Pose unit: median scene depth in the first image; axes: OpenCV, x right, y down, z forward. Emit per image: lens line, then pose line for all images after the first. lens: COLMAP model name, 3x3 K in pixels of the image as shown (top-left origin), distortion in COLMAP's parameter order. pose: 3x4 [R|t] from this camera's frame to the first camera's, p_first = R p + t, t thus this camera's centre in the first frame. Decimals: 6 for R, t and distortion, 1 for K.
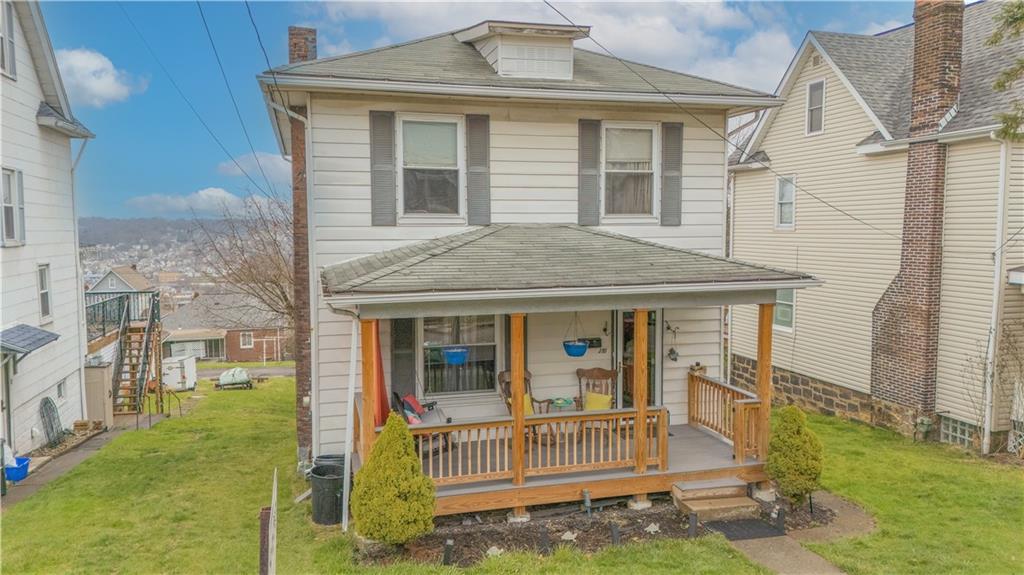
lens RADIAL K [[753.8, 0, 510.5], [0, 753.8, 284.8], [0, 0, 1]] dist [0.045322, -0.033771]
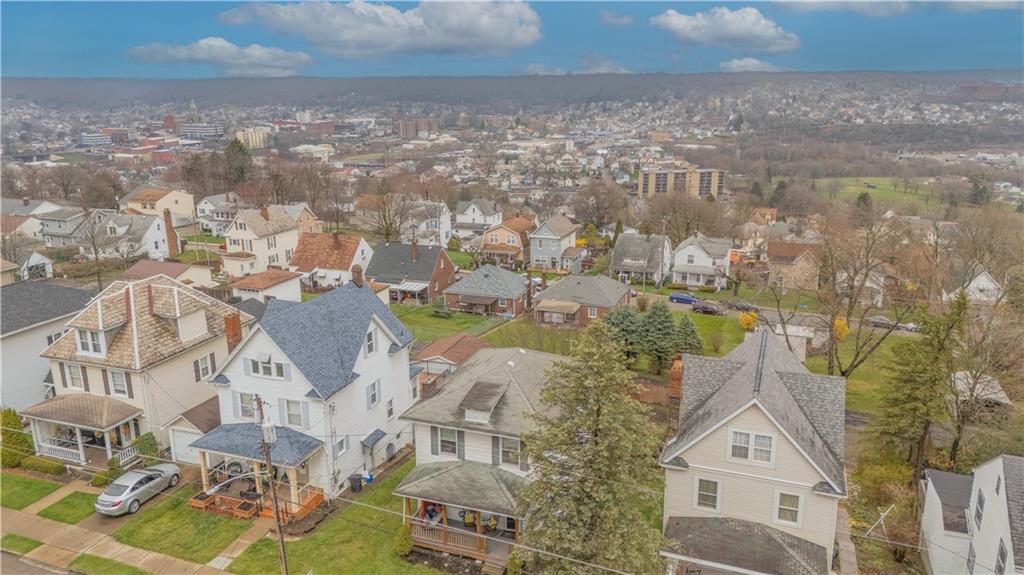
lens RADIAL K [[753.8, 0, 512.5], [0, 753.8, 287.7], [0, 0, 1]] dist [0.045322, -0.033771]
pose [[0.807446, 0.157897, -0.568419, 1.734232], [-0.038414, 0.975544, 0.216422, -1.404927], [0.588690, -0.152914, 0.793764, -1.227666]]
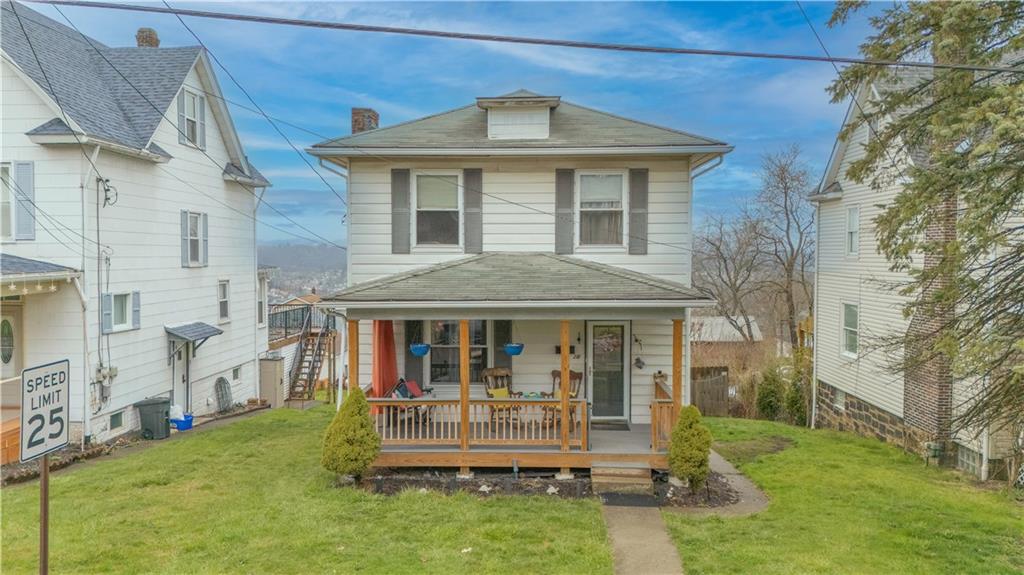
lens RADIAL K [[753.8, 0, 512.3], [0, 753.8, 282.0], [0, 0, 1]] dist [0.045322, -0.033771]
pose [[0.953206, 0.015725, -0.301912, 0.388813], [-0.027194, 0.999058, -0.033821, 0.011065], [0.301096, 0.040449, 0.952736, -0.194320]]
